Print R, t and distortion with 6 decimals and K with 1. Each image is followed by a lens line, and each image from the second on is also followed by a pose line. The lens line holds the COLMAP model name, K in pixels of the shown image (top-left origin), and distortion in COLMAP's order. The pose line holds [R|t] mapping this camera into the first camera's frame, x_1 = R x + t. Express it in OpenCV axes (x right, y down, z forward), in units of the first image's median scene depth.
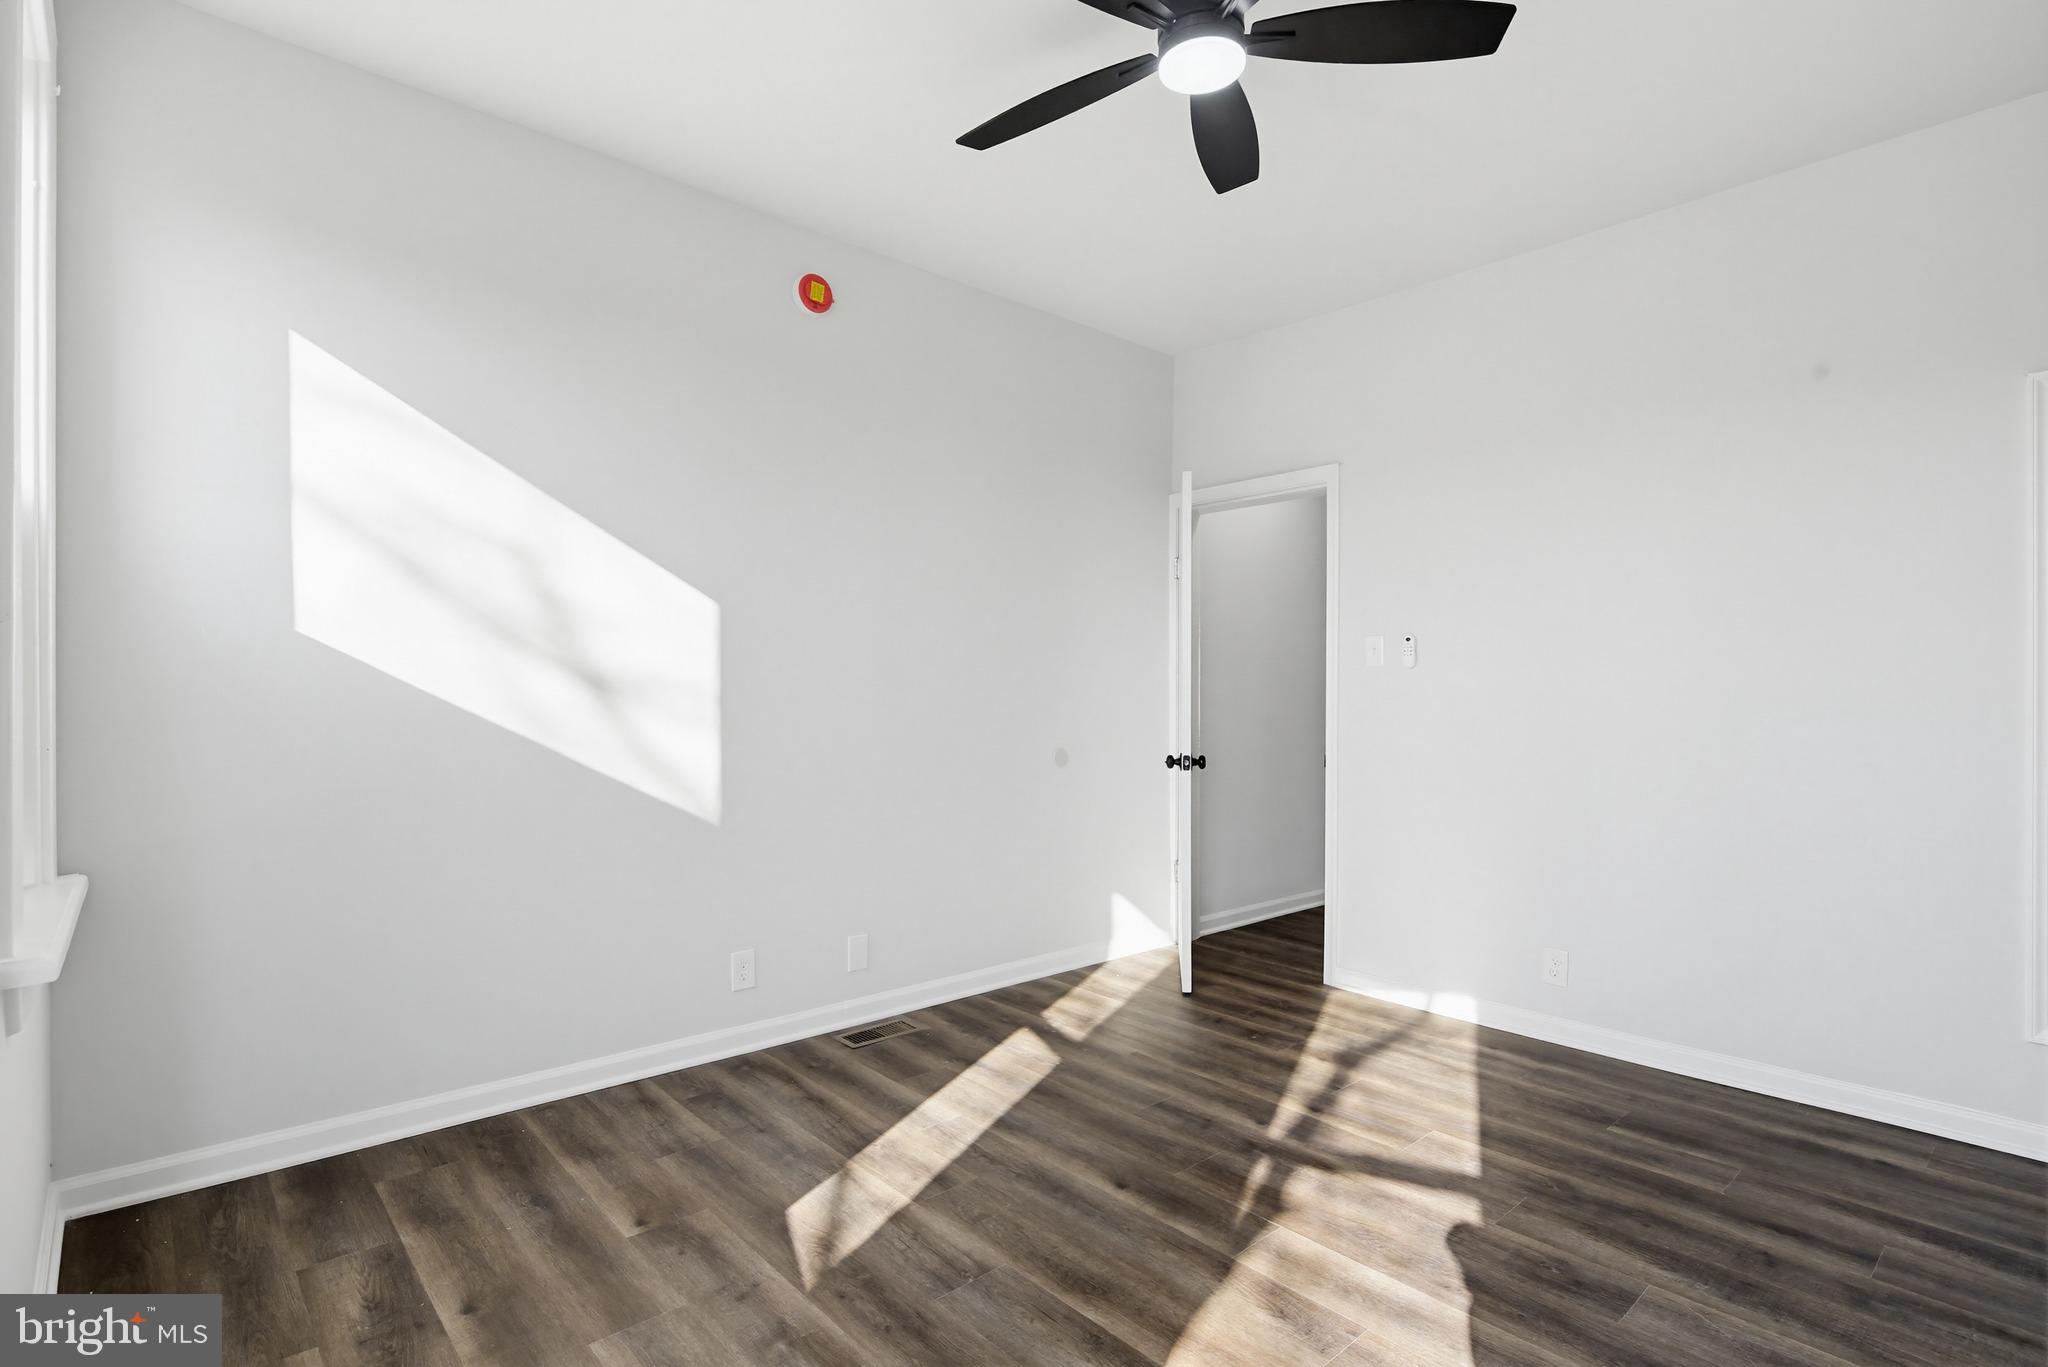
lens RADIAL K [[1012.0, 0, 1023.4], [0, 1012.0, 683.6], [0, 0, 1]] dist [-0.000646, -0.000011]
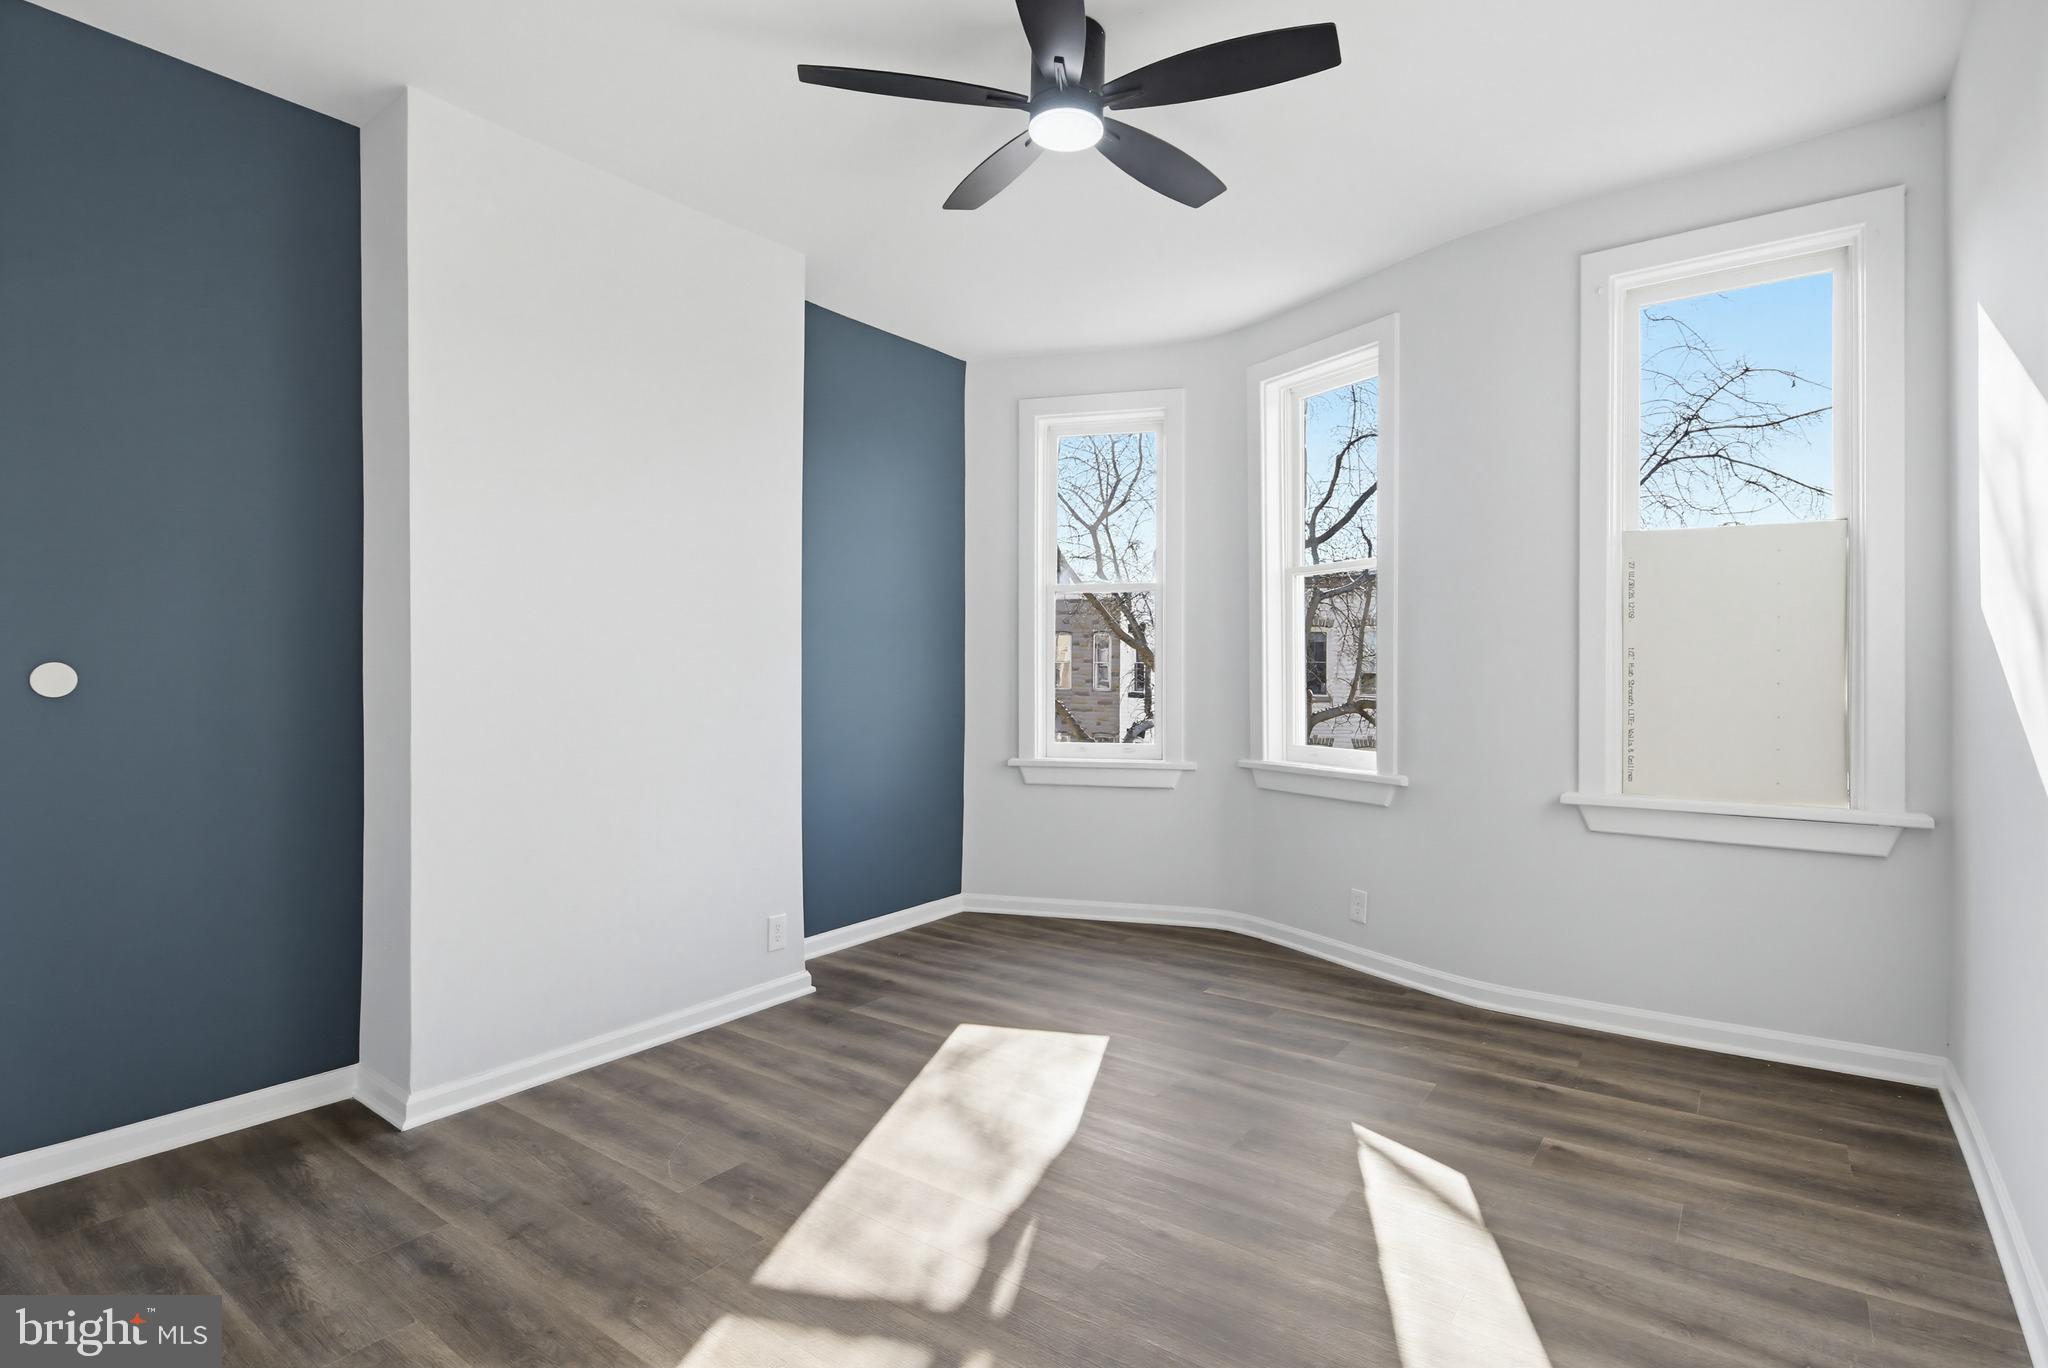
lens RADIAL K [[1012.0, 0, 1025.8], [0, 1012.0, 678.6], [0, 0, 1]] dist [-0.000646, -0.000011]
pose [[-0.978604, 0.000401, -0.205750, 0.417073], [-0.000383, 0.999993, 0.003771, 0.012141], [0.205750, 0.003769, -0.978597, 1.934772]]
